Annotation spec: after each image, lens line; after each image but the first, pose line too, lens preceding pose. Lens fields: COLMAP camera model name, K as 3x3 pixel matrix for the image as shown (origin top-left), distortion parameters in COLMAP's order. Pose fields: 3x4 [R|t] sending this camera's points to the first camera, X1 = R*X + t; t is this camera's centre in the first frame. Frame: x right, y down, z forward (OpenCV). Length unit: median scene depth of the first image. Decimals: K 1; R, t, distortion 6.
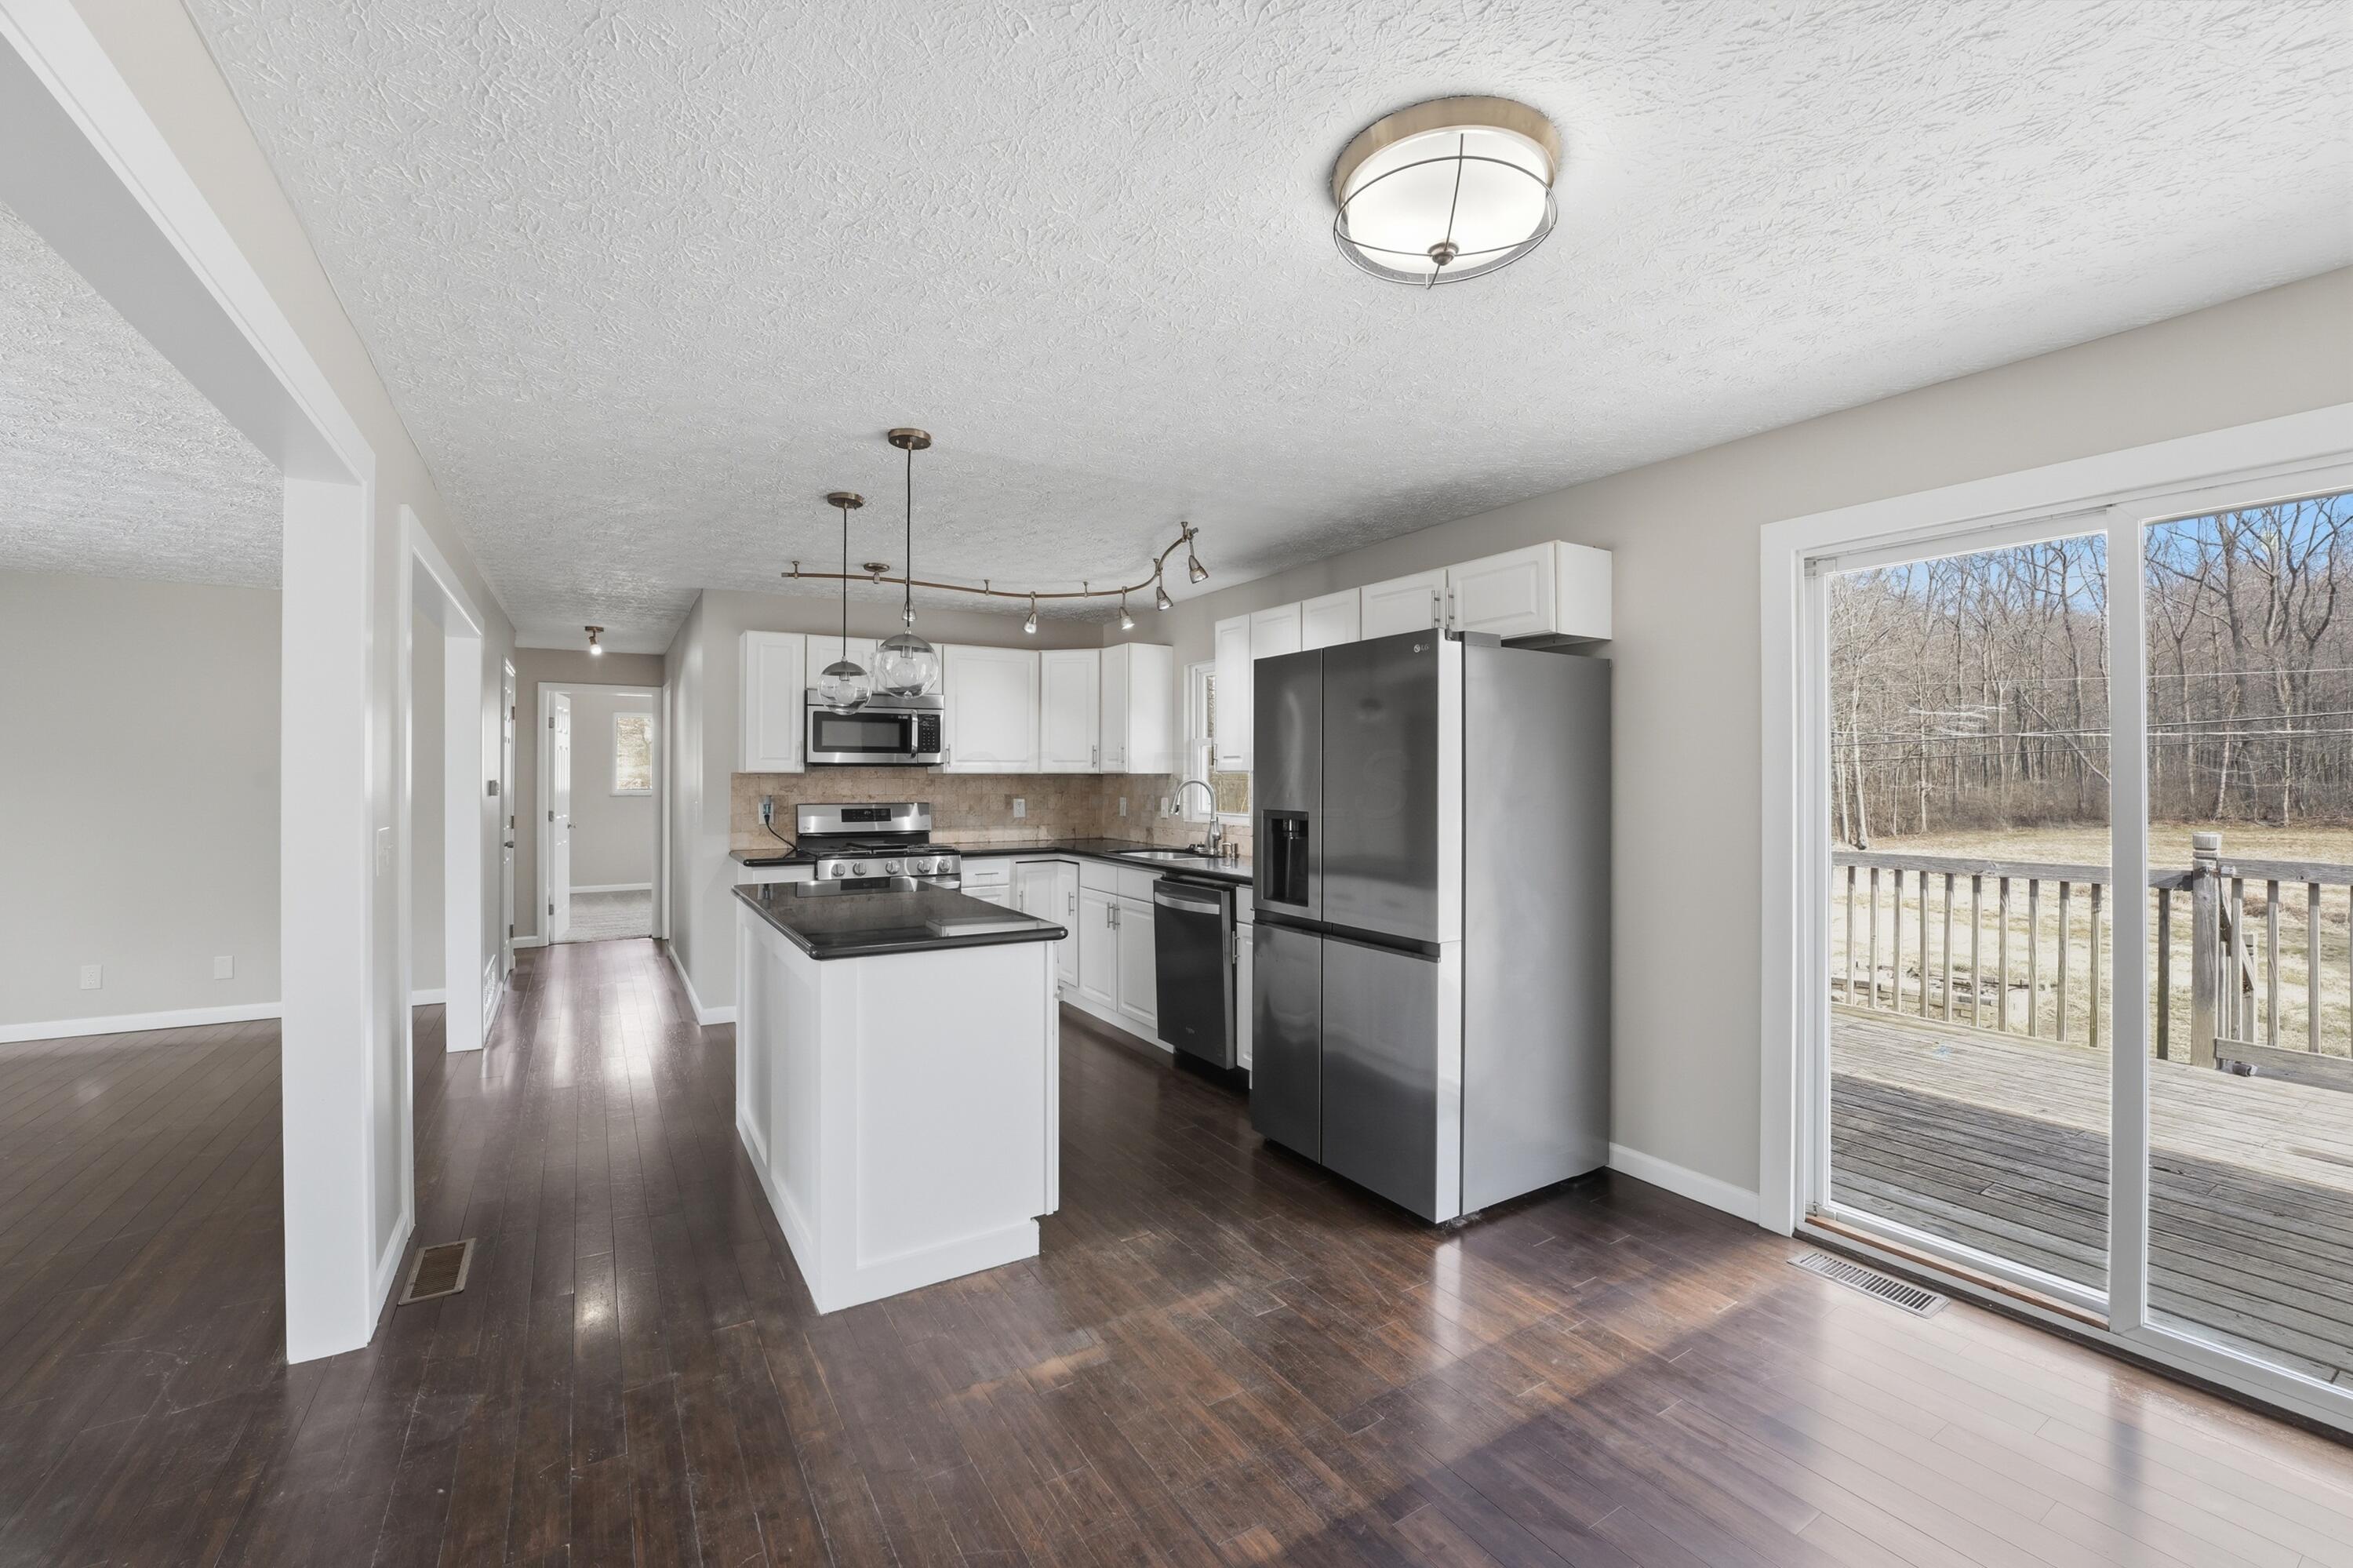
lens RADIAL K [[979.9, 0, 1172.2], [0, 979.9, 773.0], [0, 0, 1]] dist [-0.028118, 0.004080]
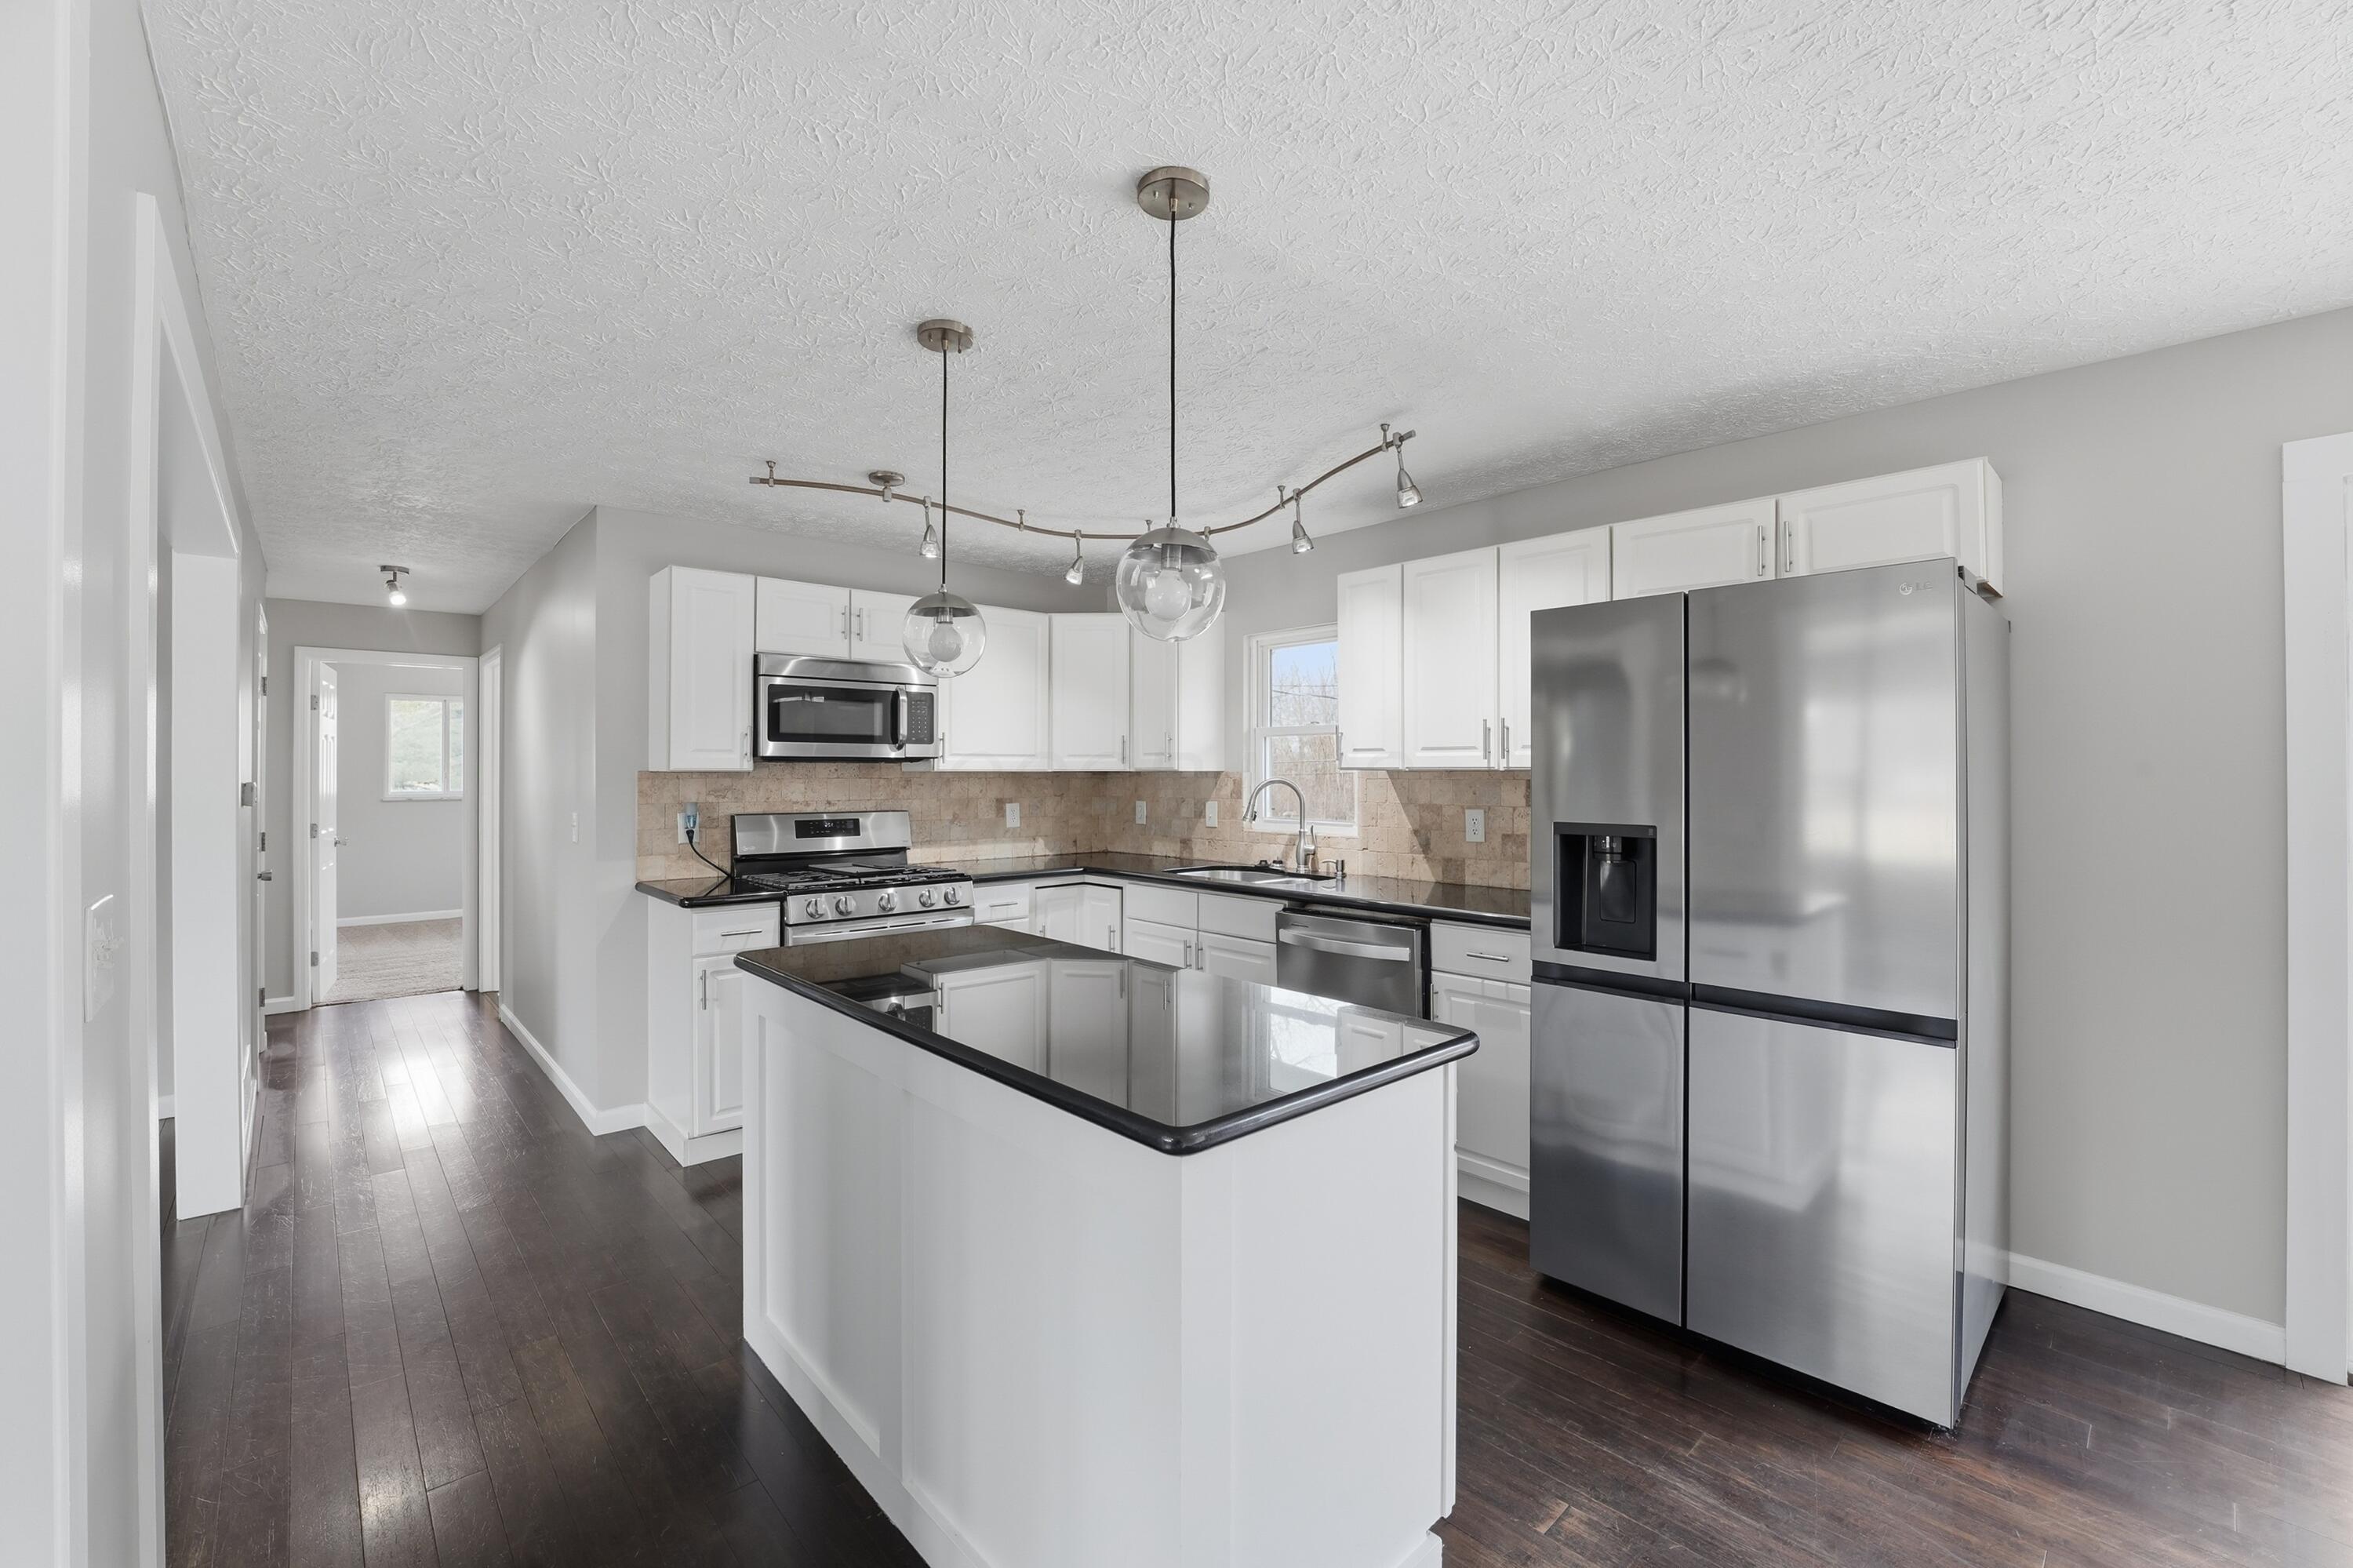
lens RADIAL K [[979.9, 0, 1172.2], [0, 979.9, 773.0], [0, 0, 1]] dist [-0.028118, 0.004080]
pose [[0.981258, -0.001616, 0.192691, -0.206882], [0.001134, 0.999996, 0.002612, -0.000091], [-0.192695, -0.002344, 0.981256, 0.235800]]
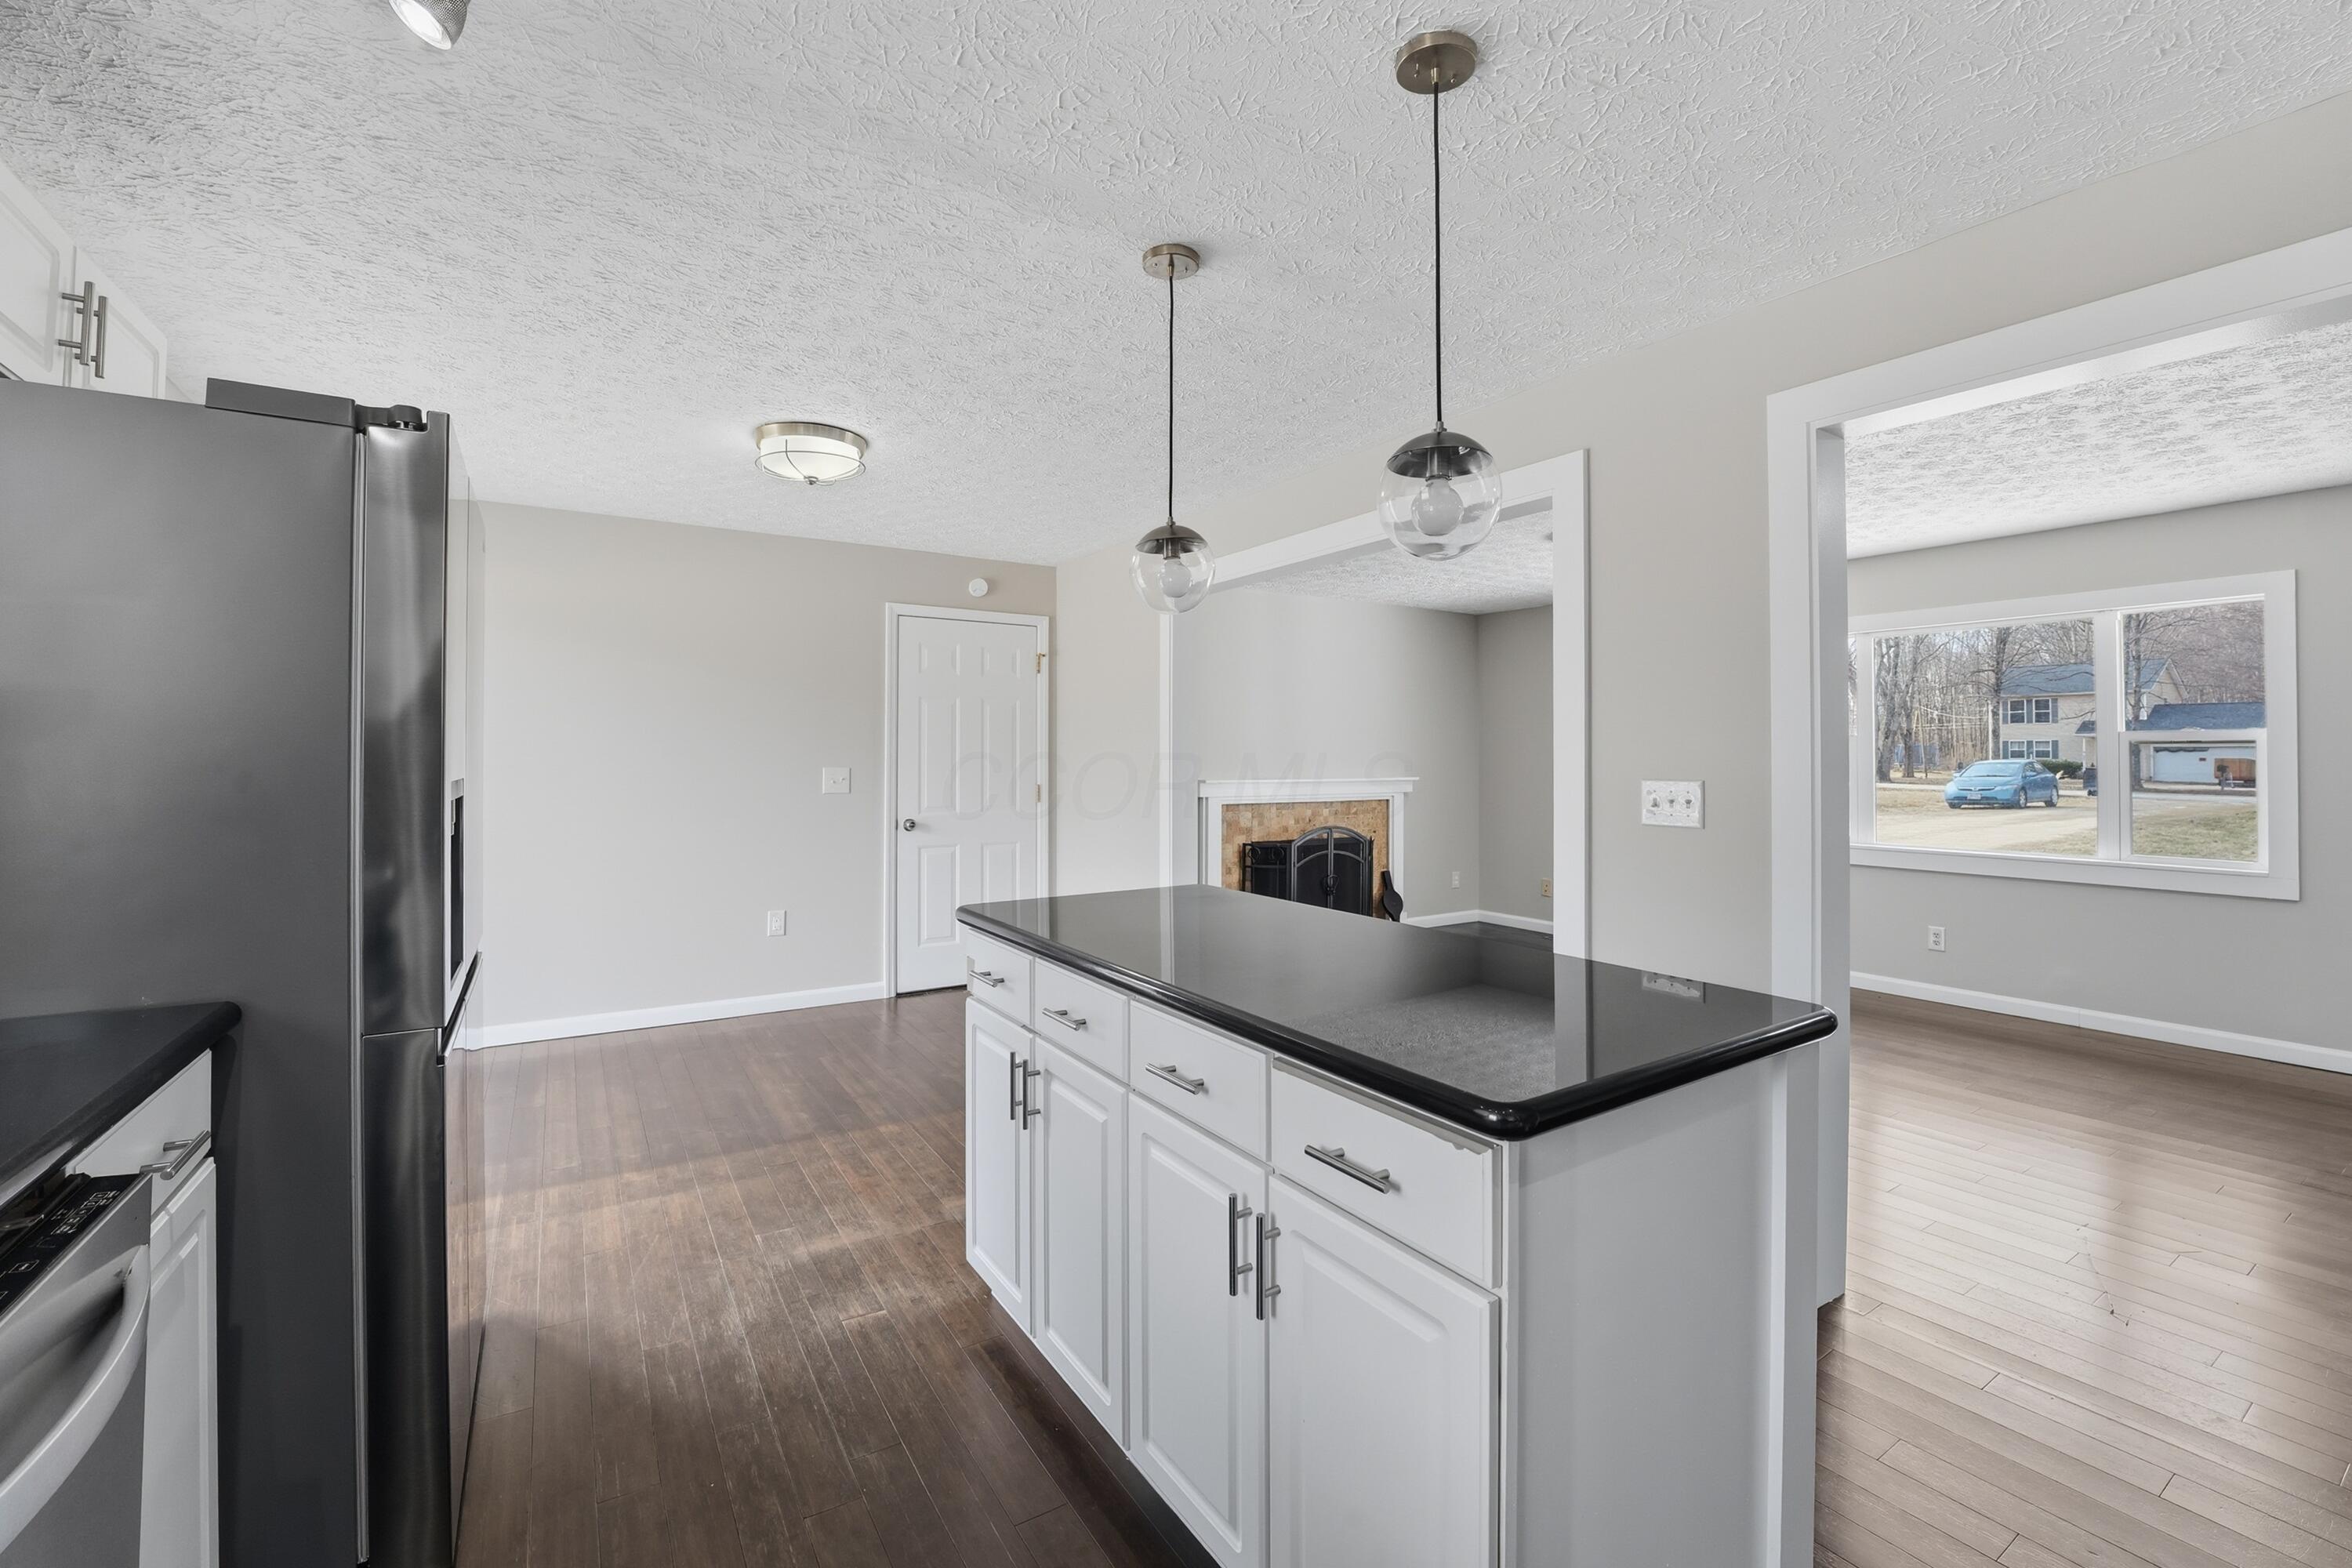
lens RADIAL K [[979.5, 0, 1171.7], [0, 979.5, 773.0], [0, 0, 1]] dist [-0.028118, 0.004080]
pose [[-0.999777, -0.003814, -0.020778, -0.137827], [-0.003819, 0.999993, 0.000230, 0.023962], [0.020777, 0.000309, -0.999784, 0.932809]]
